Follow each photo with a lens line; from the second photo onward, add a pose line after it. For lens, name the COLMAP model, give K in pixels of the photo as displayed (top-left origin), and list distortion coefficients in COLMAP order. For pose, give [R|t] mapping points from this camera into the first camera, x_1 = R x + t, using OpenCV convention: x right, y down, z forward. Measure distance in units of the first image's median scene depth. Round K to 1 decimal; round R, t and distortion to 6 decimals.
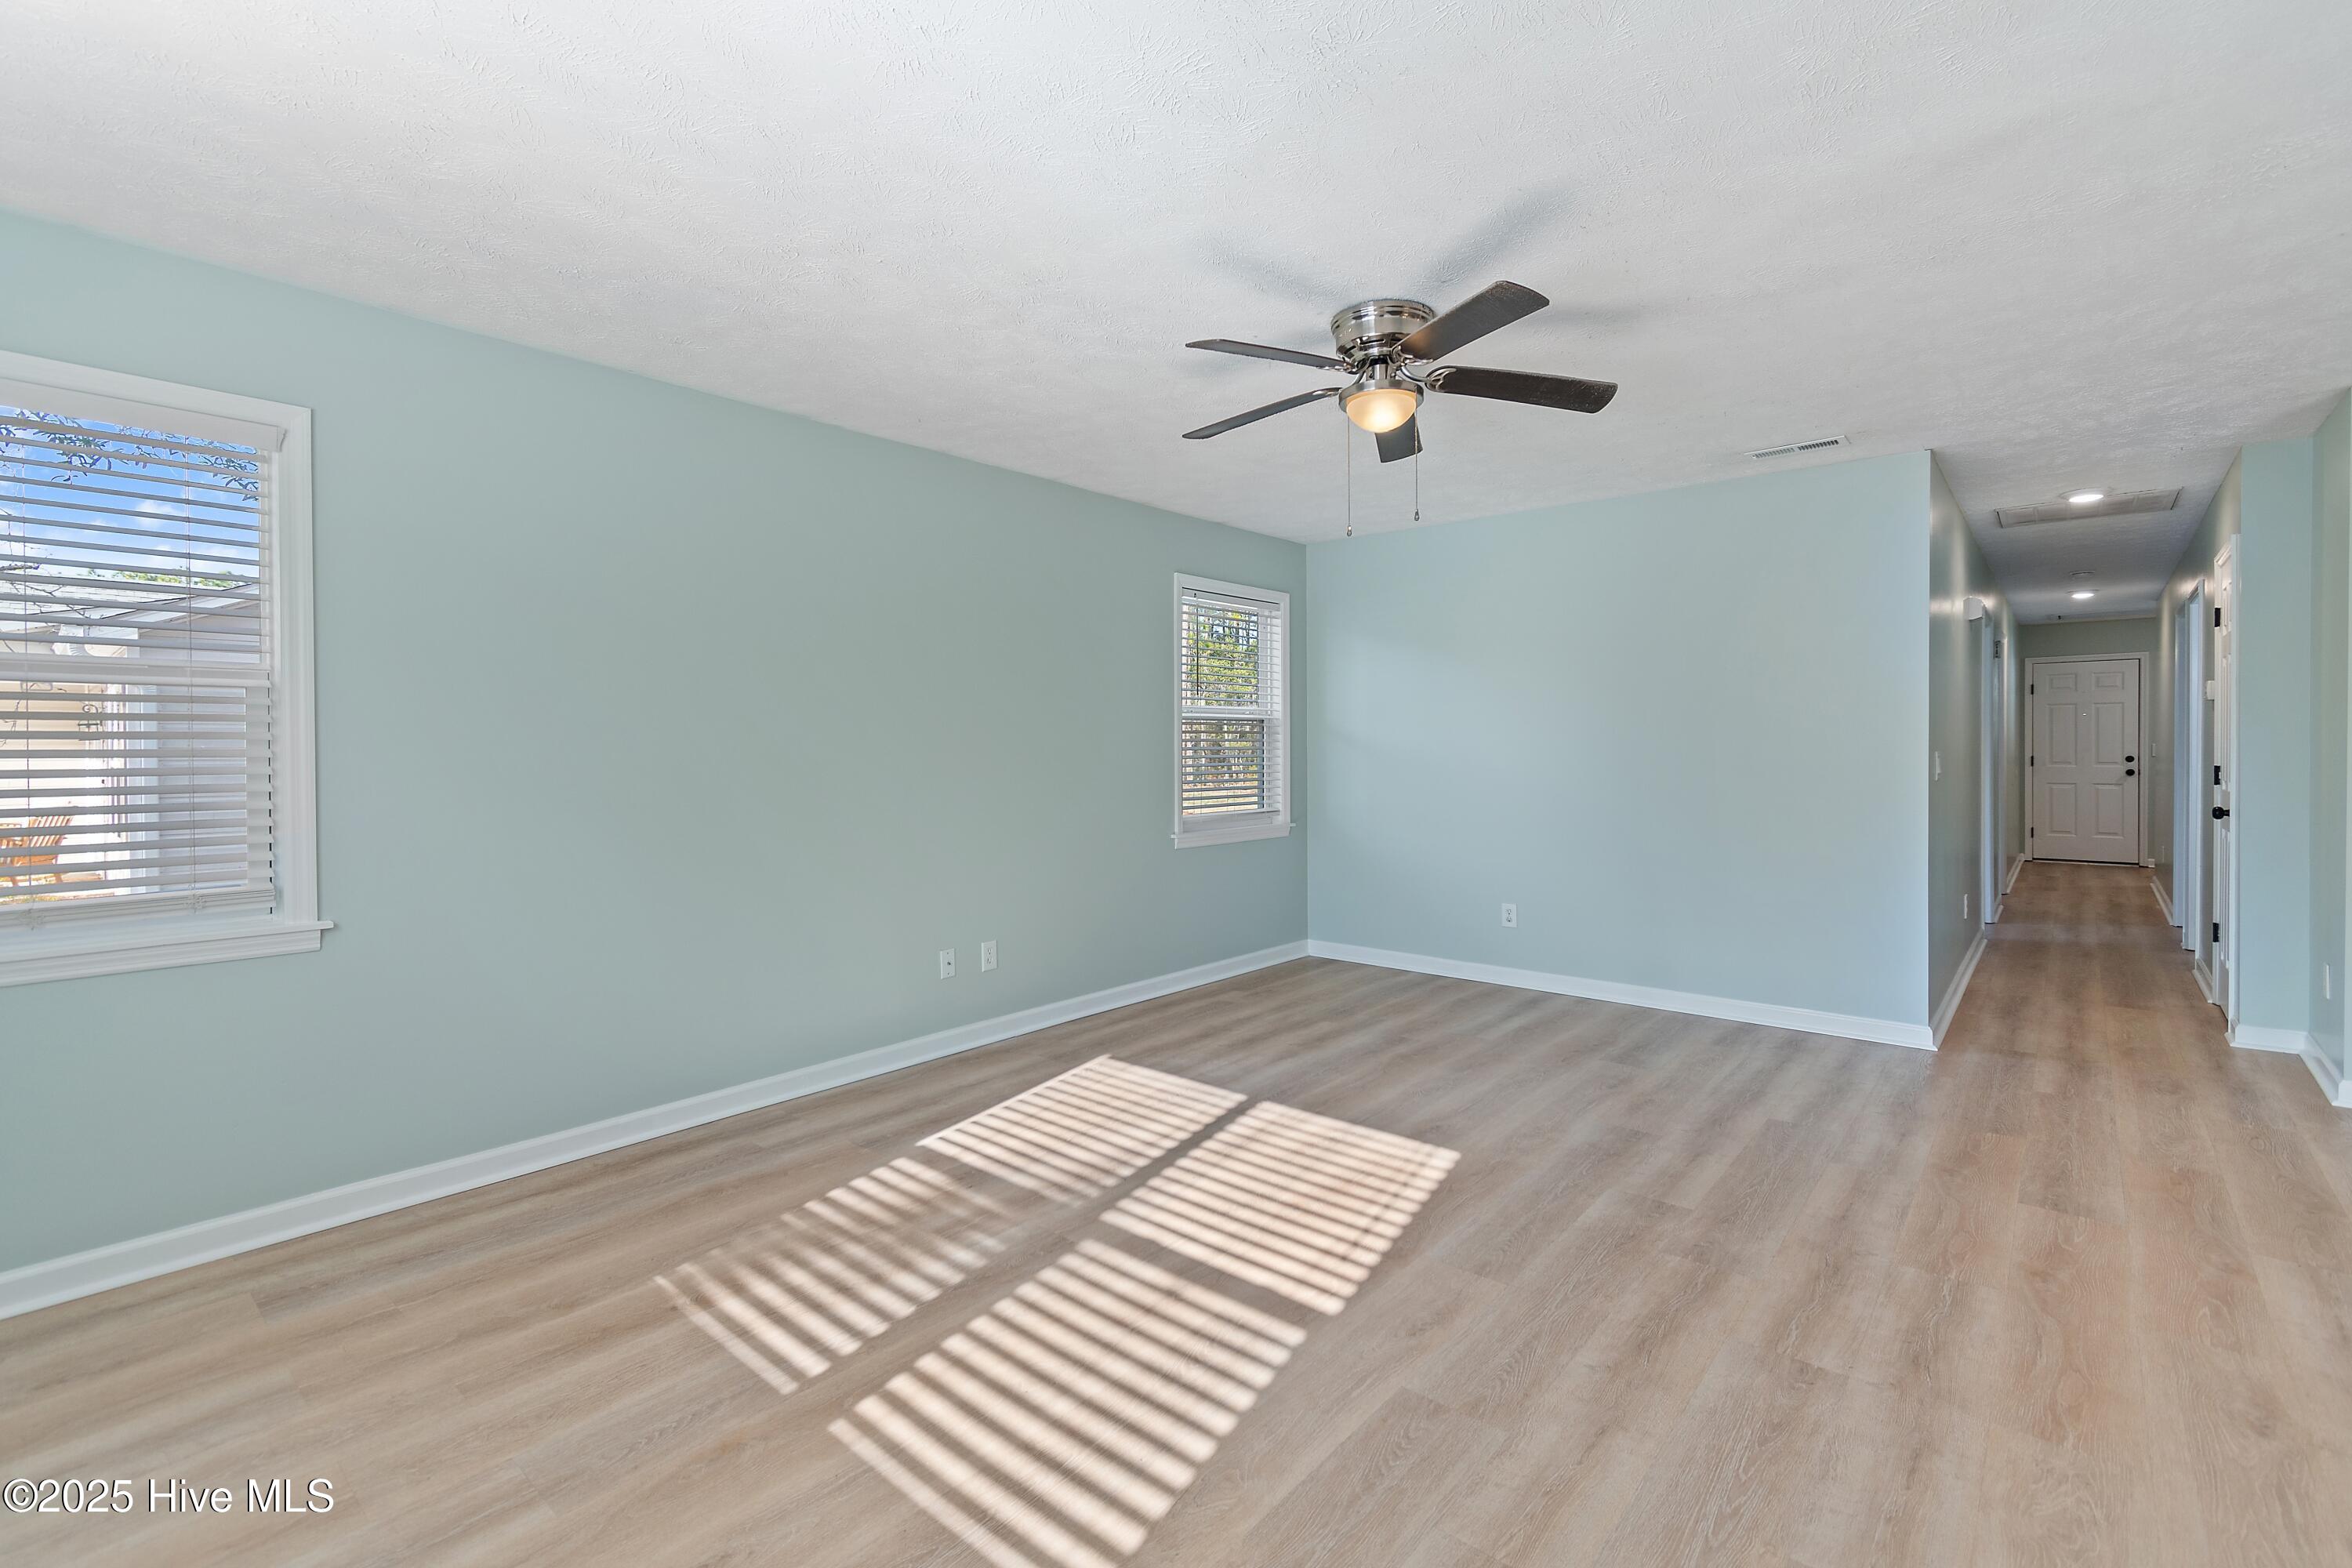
lens RADIAL K [[1050.3, 0, 1169.8], [0, 1050.3, 742.3], [0, 0, 1]] dist [0.002753, -0.000138]
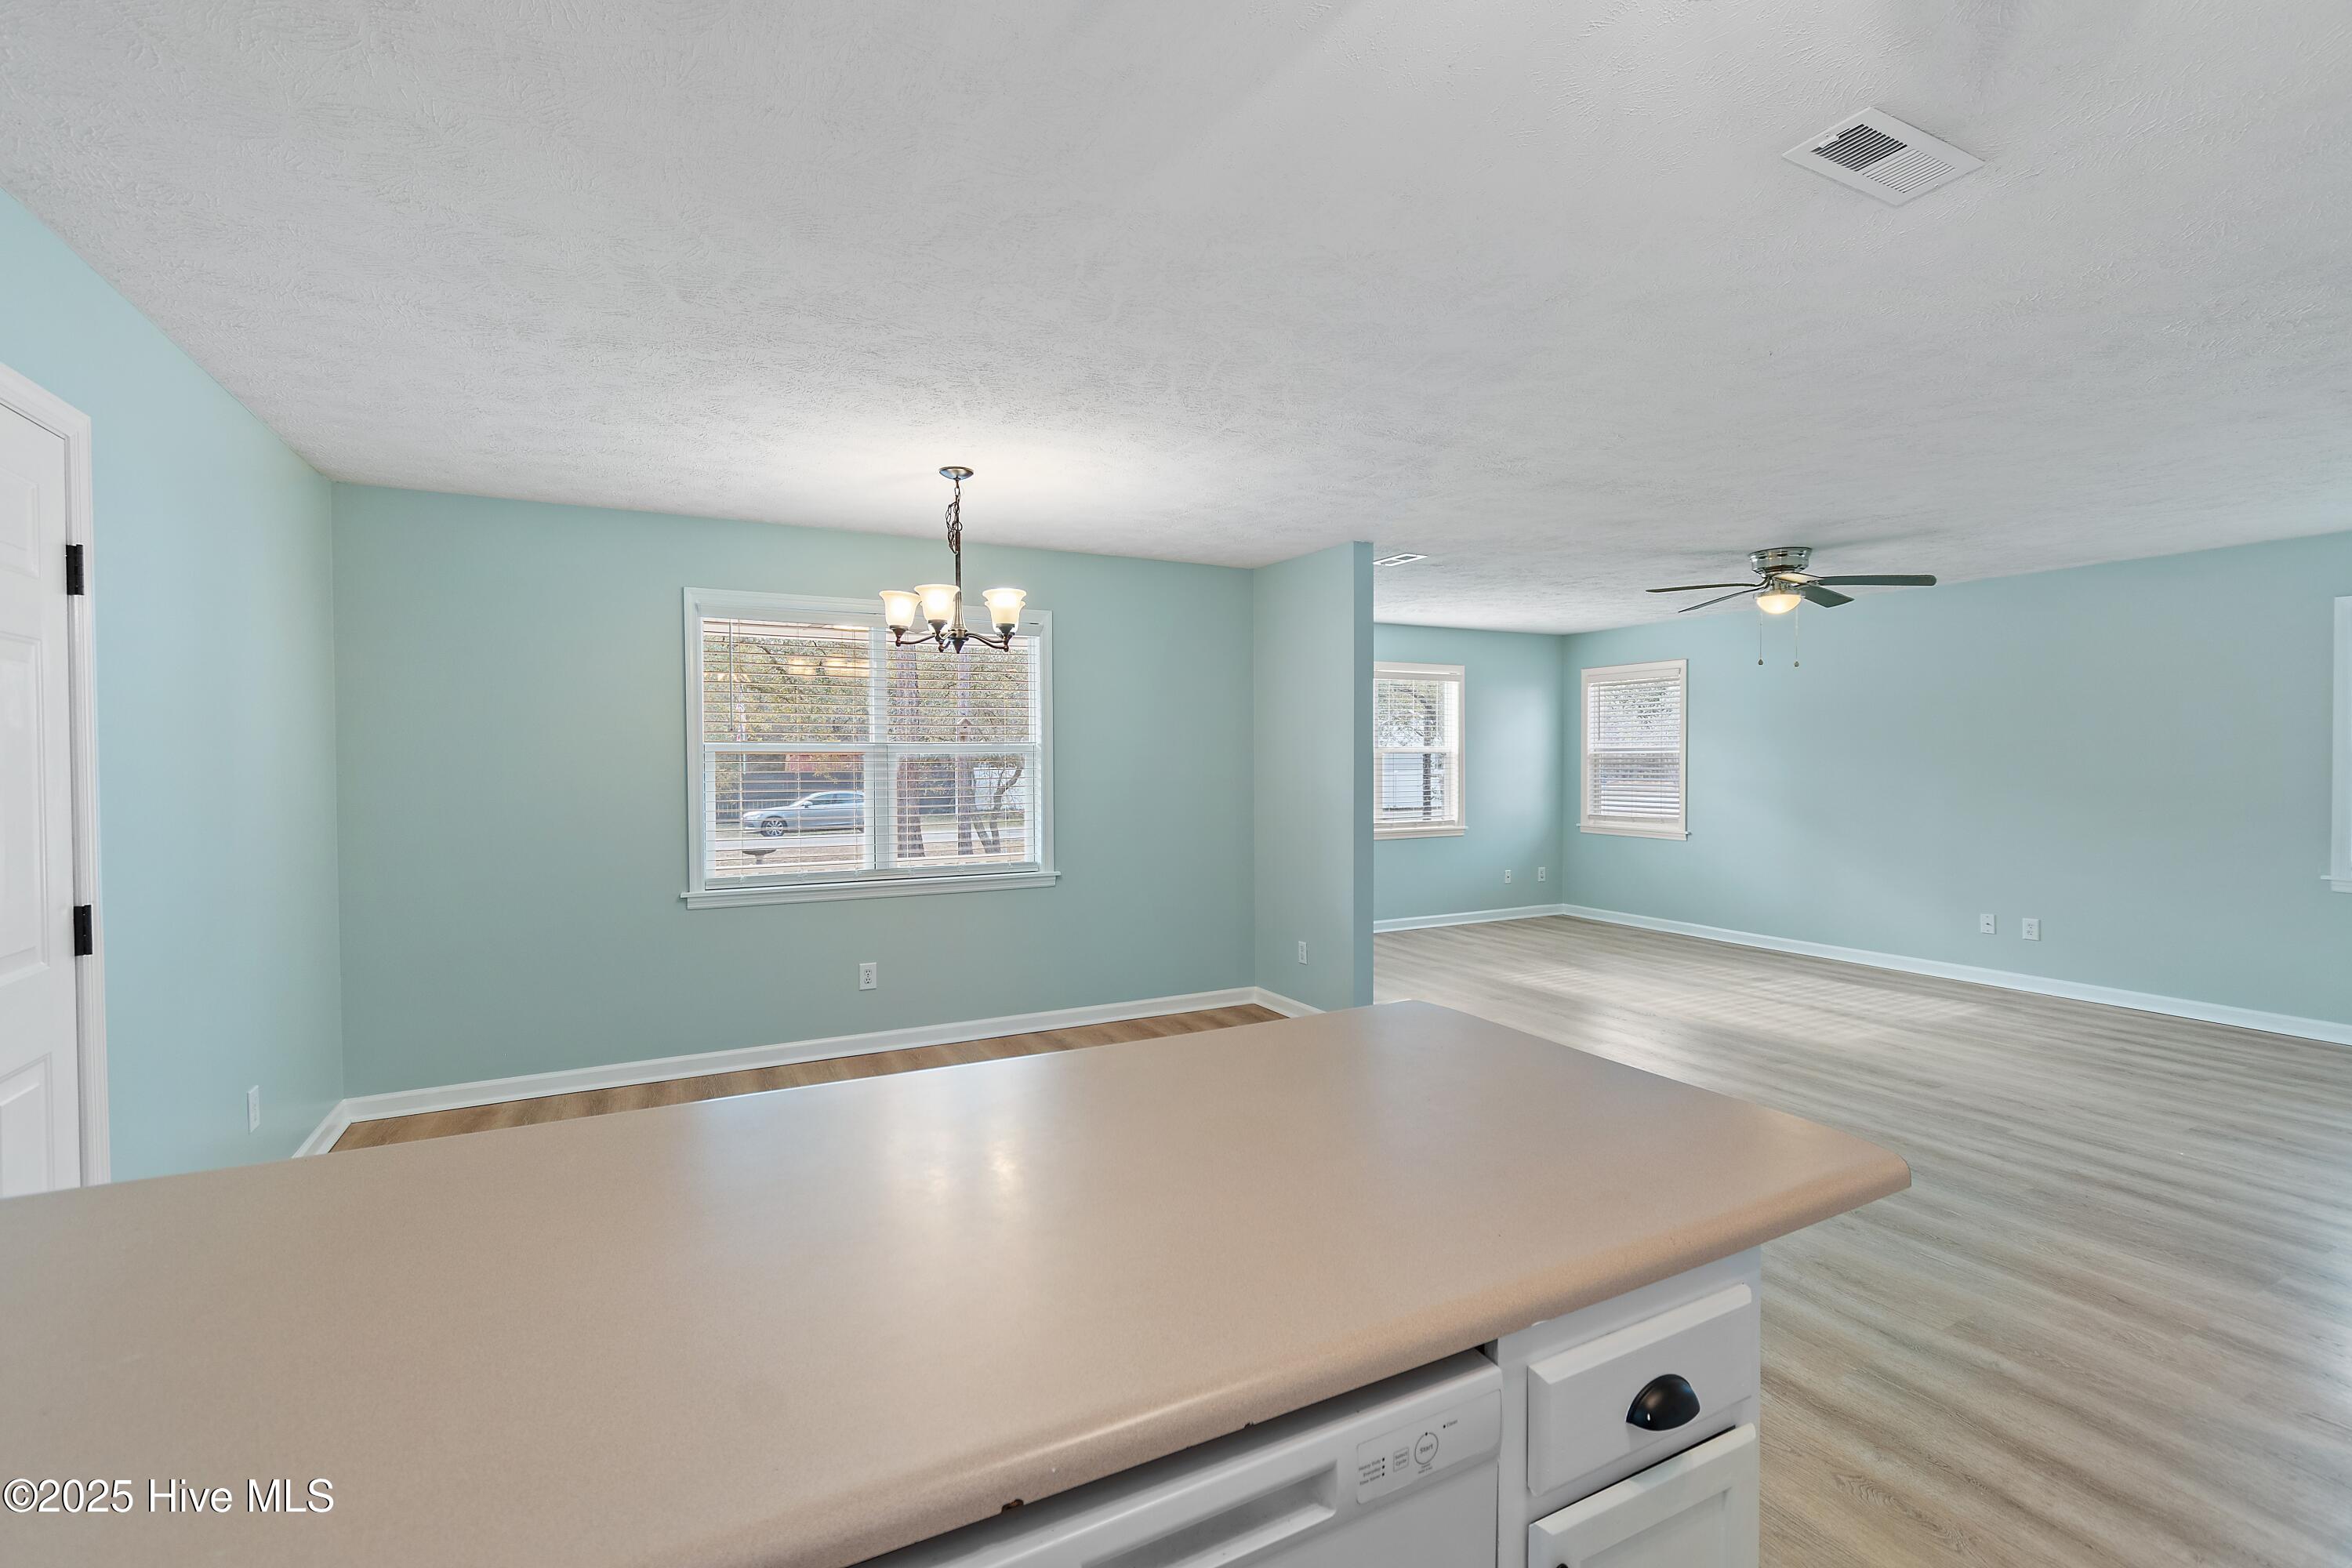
lens RADIAL K [[1039.6, 0, 1171.6], [0, 1039.6, 757.8], [0, 0, 1]] dist [0.007916, -0.000020]
pose [[-0.364307, 0.010795, -0.931216, 1.525778], [0.014299, 0.999880, 0.005997, -0.046935], [0.931169, -0.011131, -0.364417, 0.450911]]
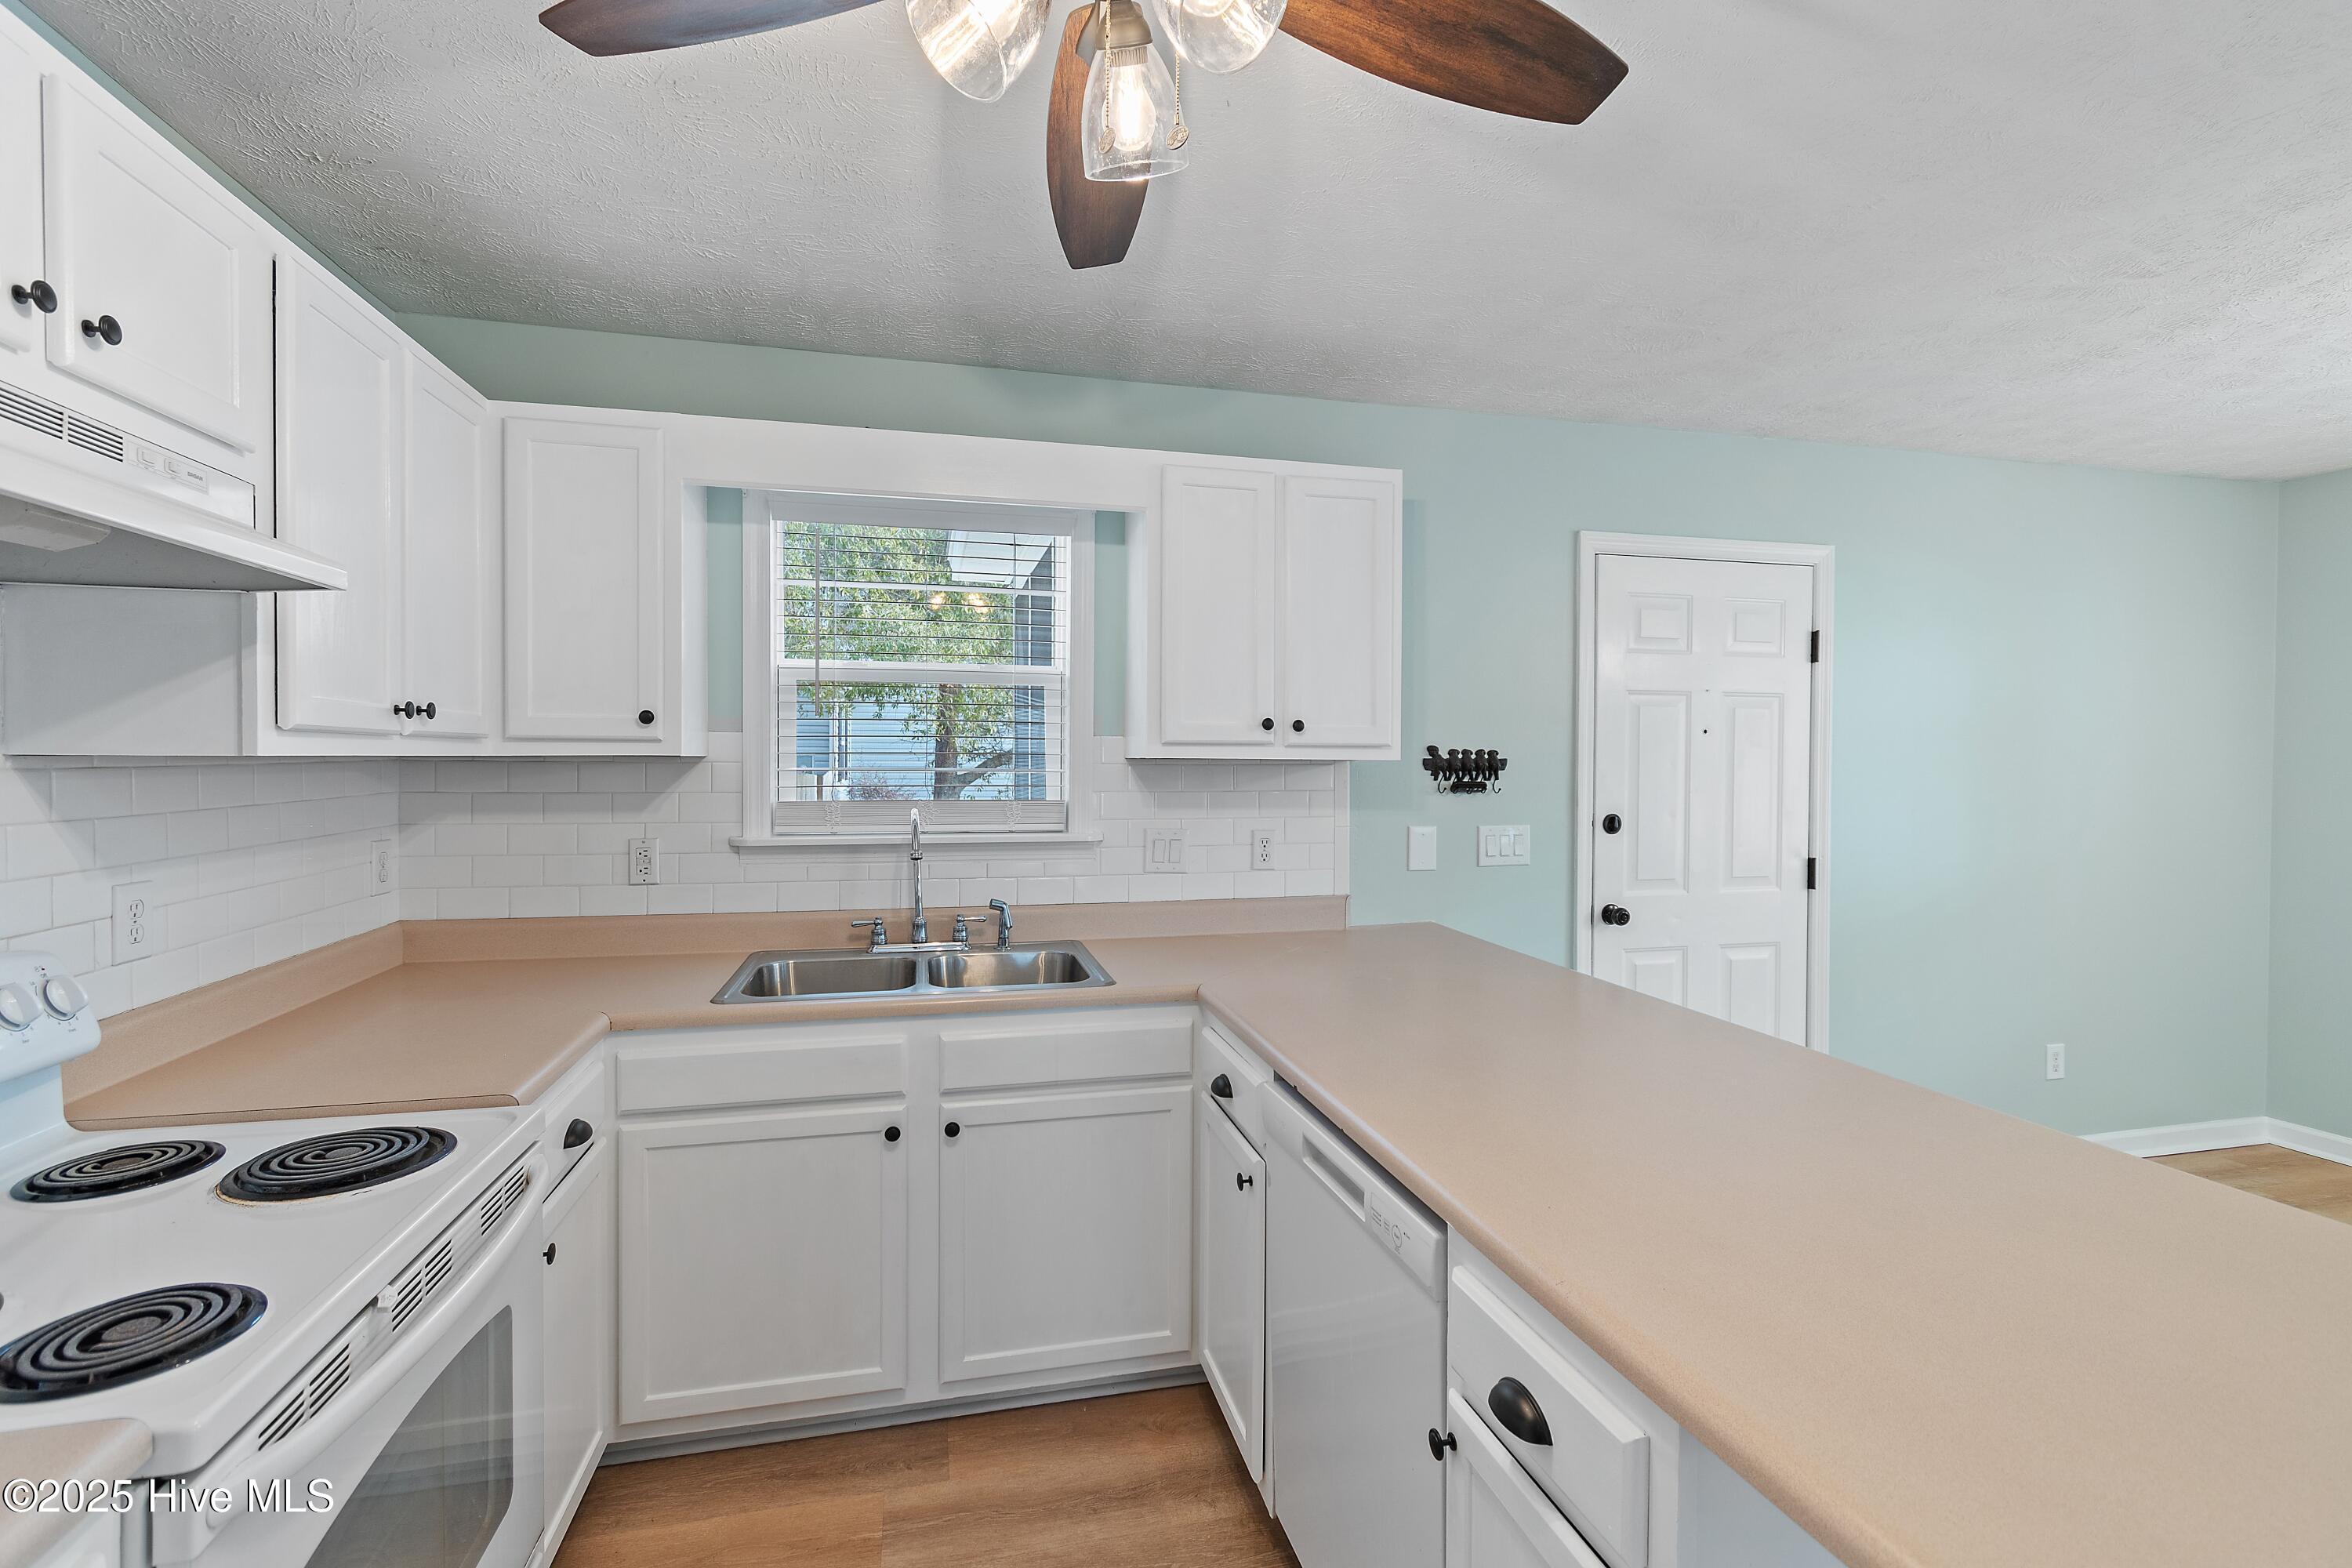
lens RADIAL K [[1032.0, 0, 1166.4], [0, 1032.0, 775.8], [0, 0, 1]] dist [0.002992, 0.000022]
pose [[-0.814944, -0.004767, 0.579521, 1.202770], [-0.002931, 0.999987, 0.004104, -0.045079], [-0.579533, 0.001646, -0.814947, 0.702339]]
